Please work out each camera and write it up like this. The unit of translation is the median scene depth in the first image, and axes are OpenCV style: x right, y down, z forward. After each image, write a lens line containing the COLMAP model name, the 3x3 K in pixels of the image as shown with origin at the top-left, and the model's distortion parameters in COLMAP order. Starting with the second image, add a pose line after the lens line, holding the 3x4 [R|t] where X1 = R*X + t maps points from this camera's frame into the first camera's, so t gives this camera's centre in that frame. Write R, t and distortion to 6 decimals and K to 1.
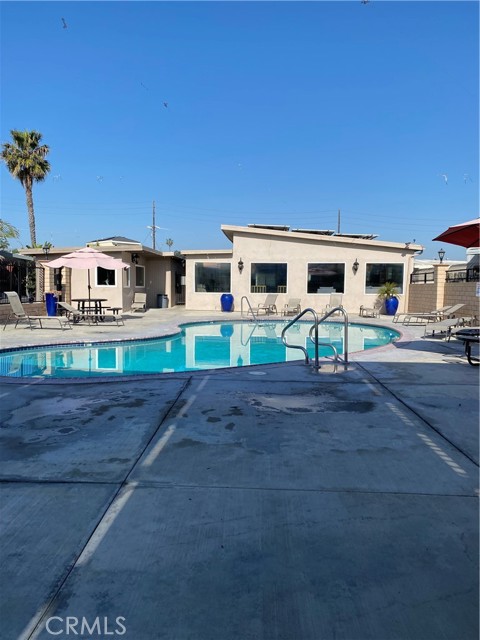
lens RADIAL K [[553.9, 0, 240.8], [0, 553.9, 320.1], [0, 0, 1]] dist [-0.001705, -0.002738]
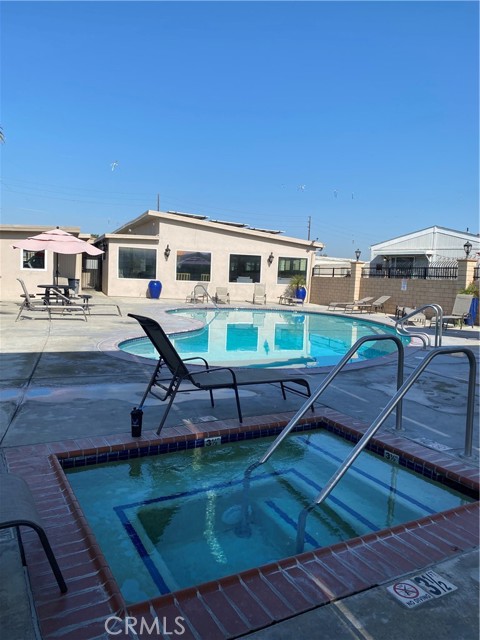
lens RADIAL K [[553.9, 0, 240.8], [0, 553.9, 320.1], [0, 0, 1]] dist [-0.001705, -0.002738]
pose [[0.876390, -0.008408, 0.481529, -0.372745], [-0.007757, 0.999471, 0.031569, -0.009283], [-0.481540, -0.031402, 0.875862, 0.054164]]
